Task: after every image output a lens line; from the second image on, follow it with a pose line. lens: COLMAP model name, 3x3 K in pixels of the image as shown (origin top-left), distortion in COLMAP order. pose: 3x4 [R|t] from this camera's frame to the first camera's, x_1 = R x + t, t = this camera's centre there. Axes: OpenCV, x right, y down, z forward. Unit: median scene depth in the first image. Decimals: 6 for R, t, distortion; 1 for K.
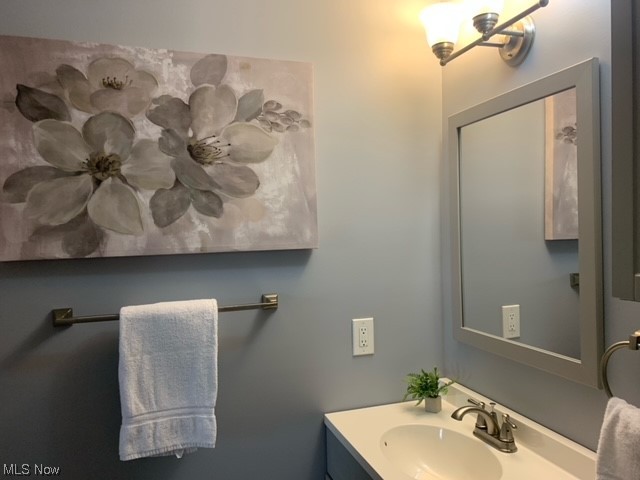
lens RADIAL K [[490.7, 0, 320.5], [0, 490.7, 240.6], [0, 0, 1]] dist [0.031946, 0.001373]
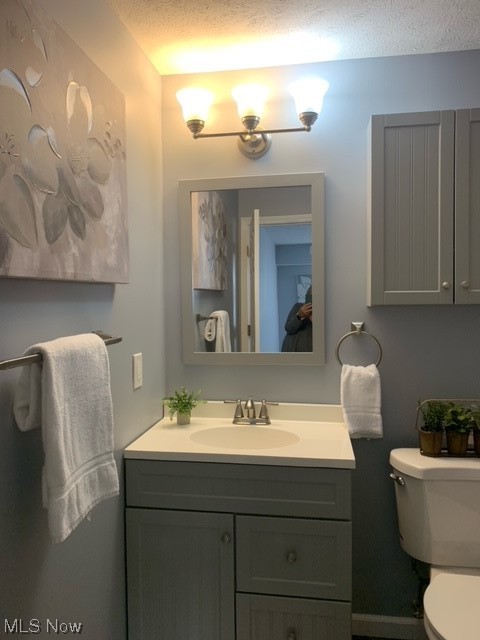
lens RADIAL K [[490.7, 0, 239.1], [0, 490.7, 319.6], [0, 0, 1]] dist [0.031946, 0.001373]
pose [[0.467770, -0.020775, 0.883606, -0.861417], [0.013757, 0.999774, 0.016224, 0.083878], [-0.883743, 0.004566, 0.467950, 0.362528]]
